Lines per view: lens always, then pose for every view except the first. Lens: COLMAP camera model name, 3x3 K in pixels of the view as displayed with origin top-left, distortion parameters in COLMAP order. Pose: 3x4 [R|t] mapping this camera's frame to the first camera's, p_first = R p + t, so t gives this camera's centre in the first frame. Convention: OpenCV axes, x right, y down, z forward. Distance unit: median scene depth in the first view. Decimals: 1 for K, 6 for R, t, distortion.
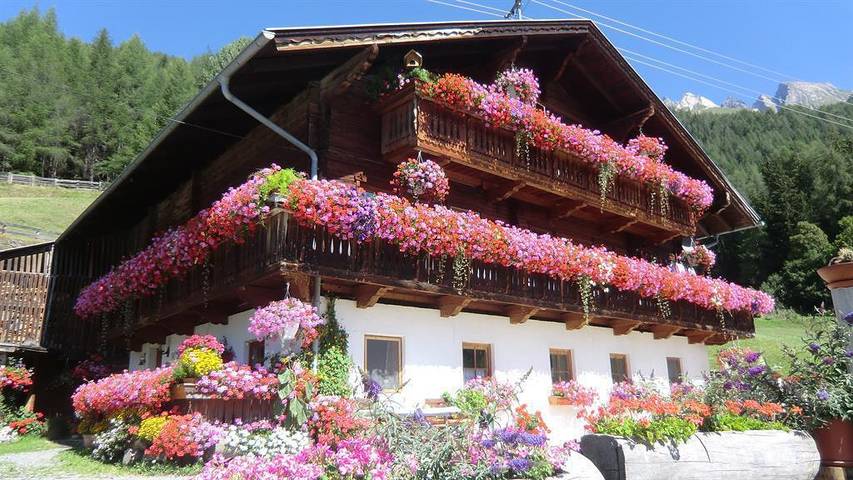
lens RADIAL K [[635.5, 0, 426.5], [0, 635.5, 240.0], [0, 0, 1]] dist [0.003800, 0.005134]
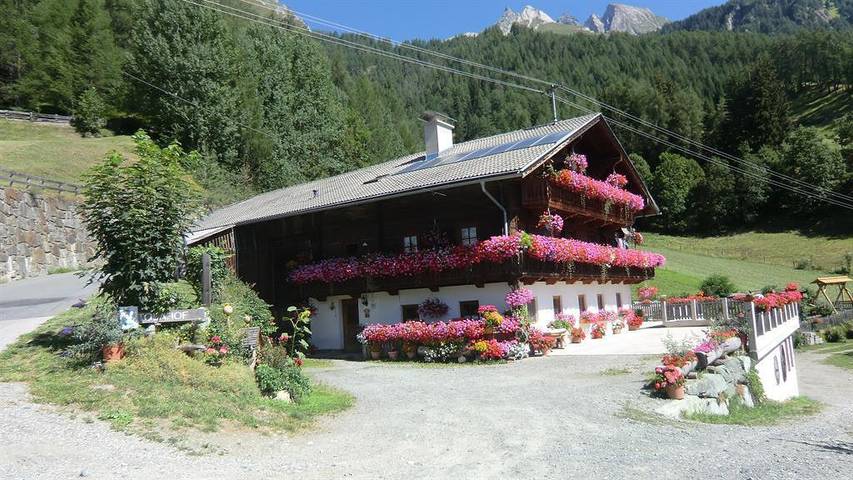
lens RADIAL K [[684.5, 0, 426.5], [0, 684.5, 240.0], [0, 0, 1]] dist [0.001930, 0.002390]
pose [[0.959475, -0.014654, 0.281414, -0.616633], [-0.030759, 0.987234, 0.156279, -0.226603], [-0.280112, -0.158602, 0.946775, -0.607000]]
